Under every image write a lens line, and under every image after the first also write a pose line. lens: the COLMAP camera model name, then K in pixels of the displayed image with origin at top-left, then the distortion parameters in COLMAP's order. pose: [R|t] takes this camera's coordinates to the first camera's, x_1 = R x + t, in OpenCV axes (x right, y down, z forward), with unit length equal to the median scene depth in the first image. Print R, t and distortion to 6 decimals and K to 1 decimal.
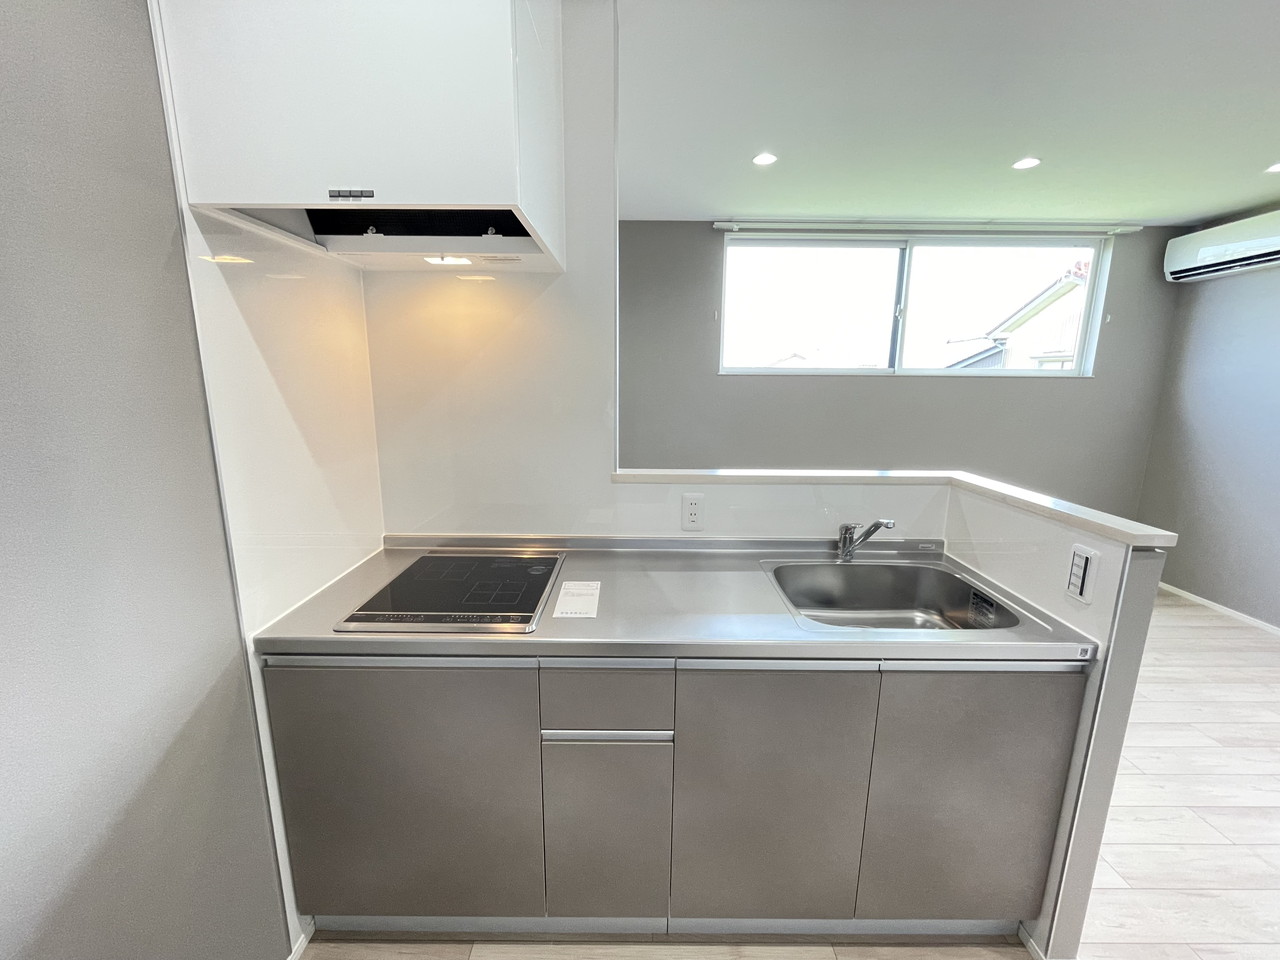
lens RADIAL K [[520.5, 0, 639.3], [0, 520.5, 477.9], [0, 0, 1]] dist [-0.002541, 0.000514]
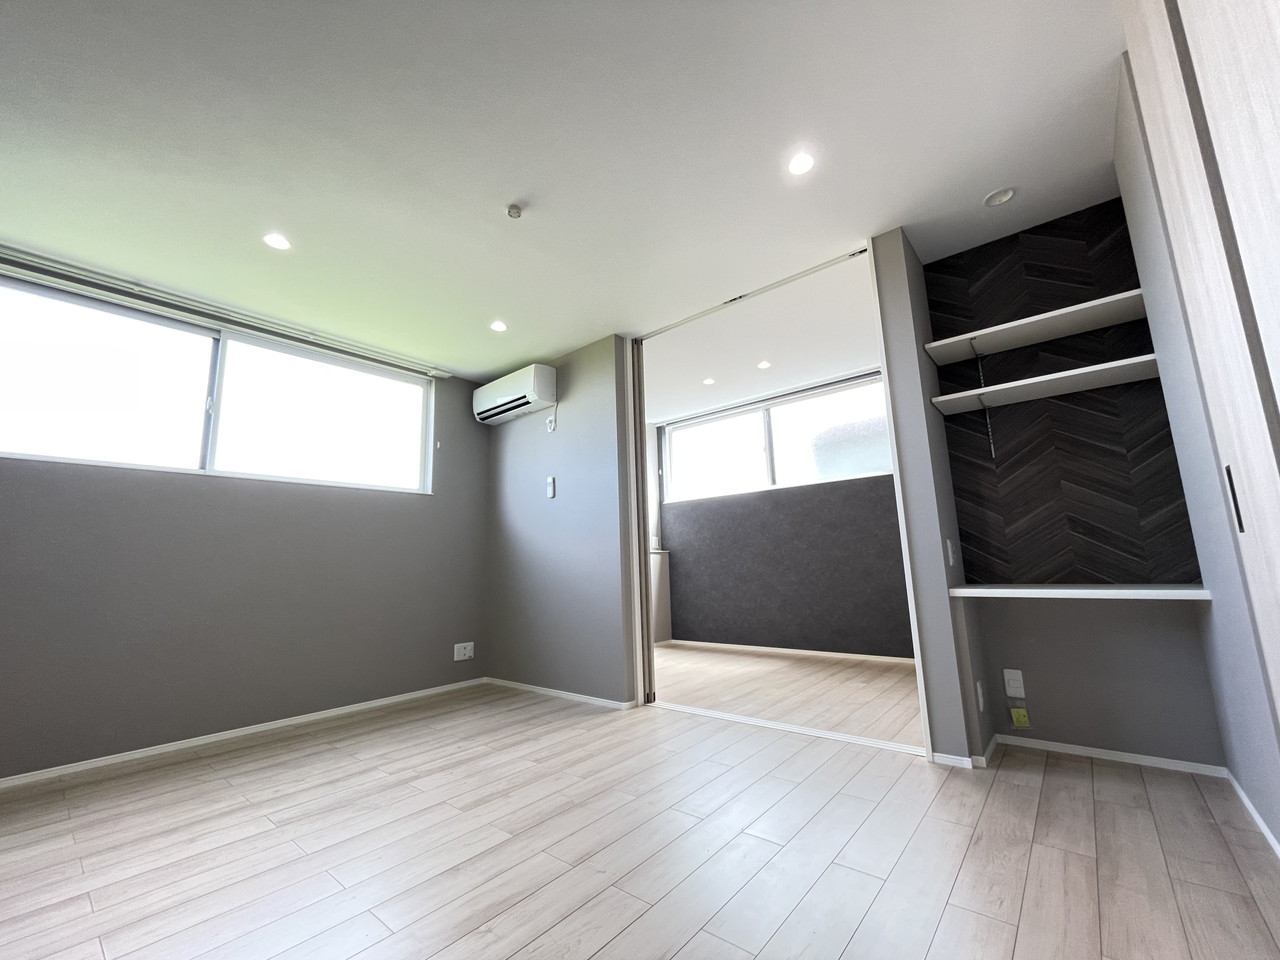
lens RADIAL K [[520.5, 0, 639.3], [0, 520.5, 477.9], [0, 0, 1]] dist [-0.002541, 0.000514]
pose [[0.645964, 0.100202, 0.756763, 0.426757], [0.180576, 0.943154, -0.279020, 0.203860], [-0.741703, 0.316890, 0.591150, 0.029832]]
